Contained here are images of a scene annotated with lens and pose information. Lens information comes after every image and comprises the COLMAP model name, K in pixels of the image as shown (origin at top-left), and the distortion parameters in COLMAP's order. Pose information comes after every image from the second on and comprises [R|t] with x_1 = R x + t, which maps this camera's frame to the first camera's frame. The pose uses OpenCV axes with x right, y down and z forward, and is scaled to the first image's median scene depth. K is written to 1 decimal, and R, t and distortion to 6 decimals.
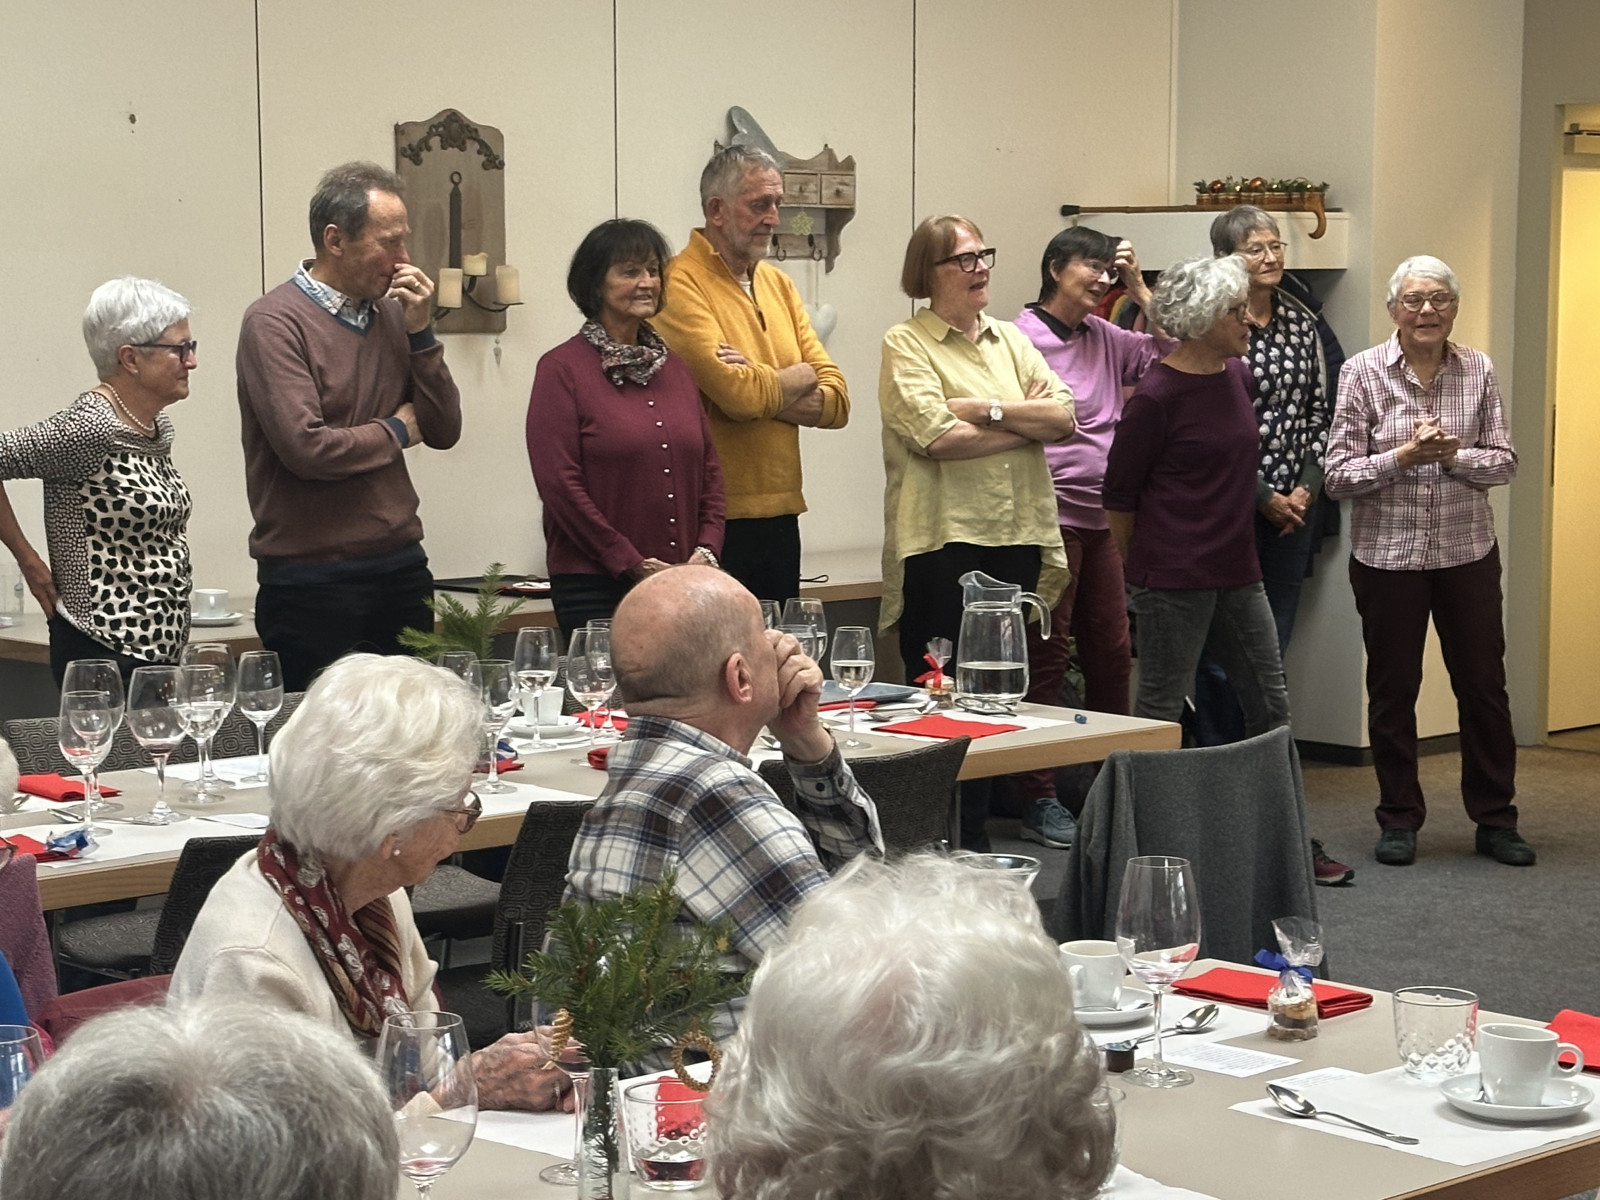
lens RADIAL K [[3390.8, 0, 800.0], [0, 3390.8, 600.0], [0, 0, 1]] dist [0.243009, -3.796545]
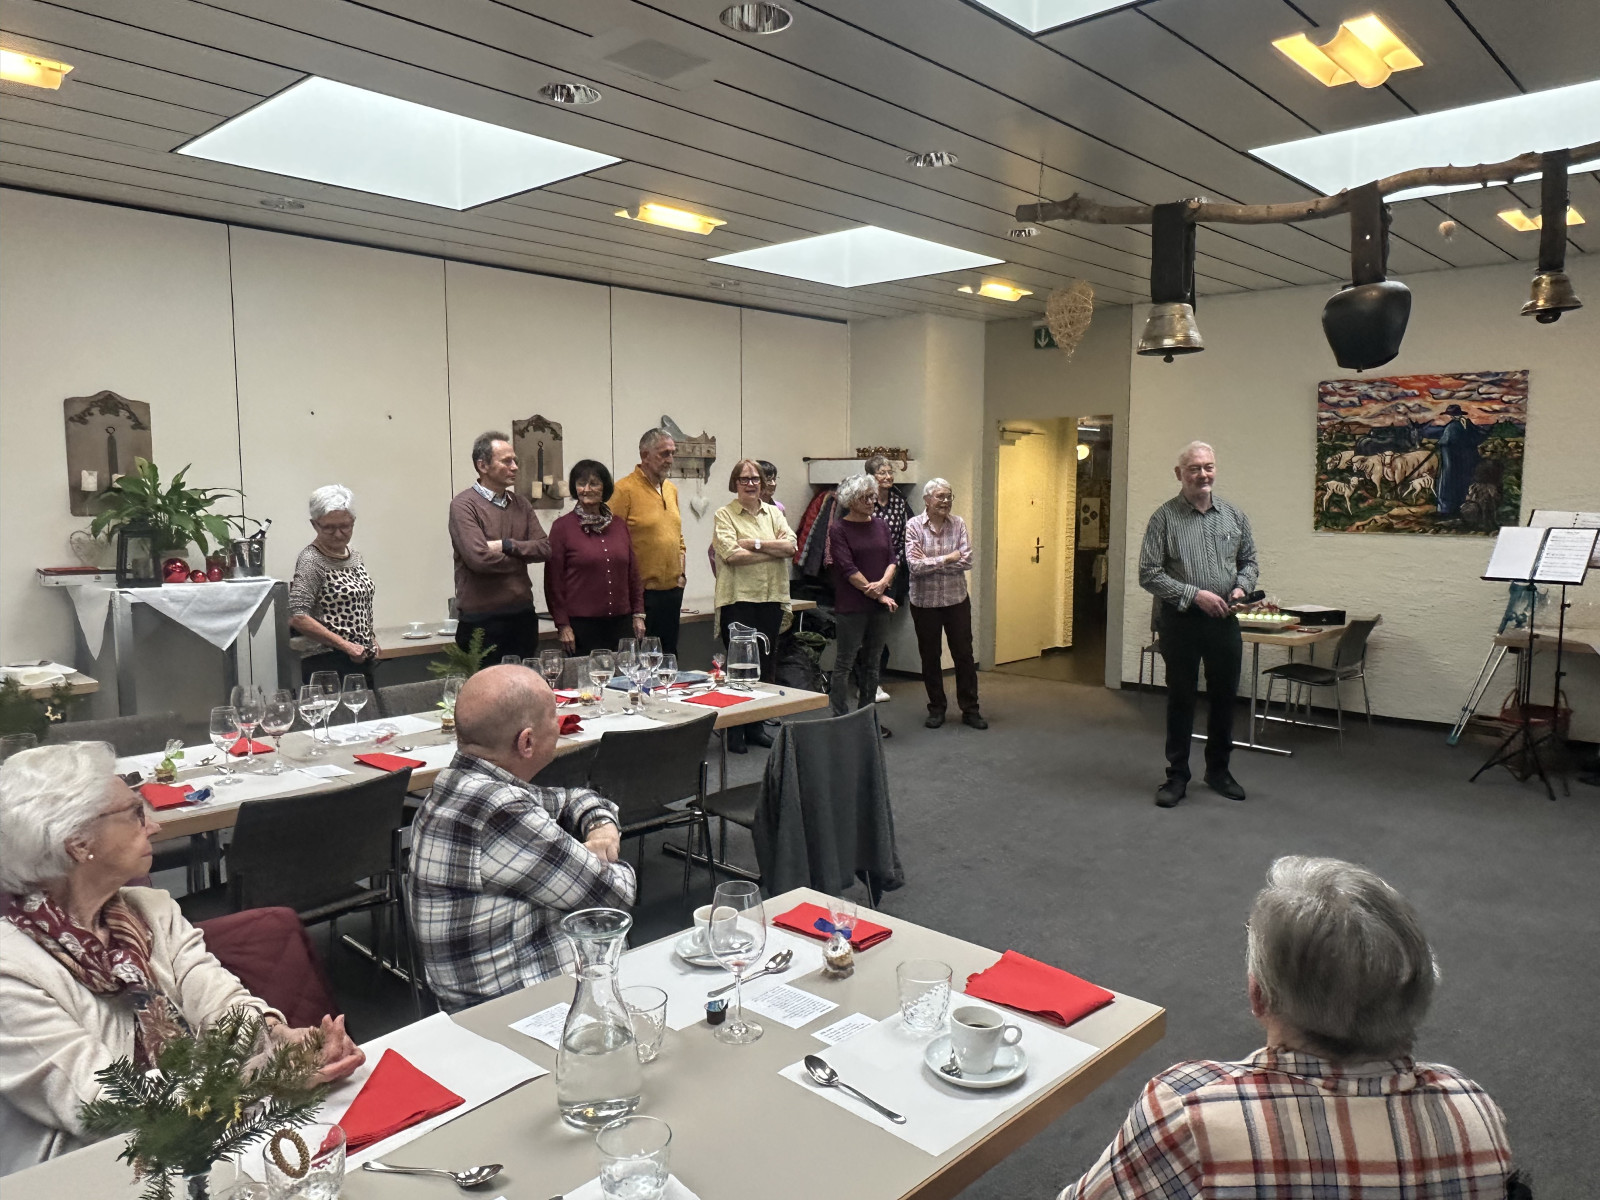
lens RADIAL K [[1132.5, 0, 800.0], [0, 1132.5, 600.0], [0, 0, 1]] dist [-0.005626, -0.001270]
pose [[0.998823, 0.000813, 0.048507, 0.043031], [-0.001299, 0.999949, 0.009990, -0.022834], [-0.048496, -0.010042, 0.998773, 0.200482]]
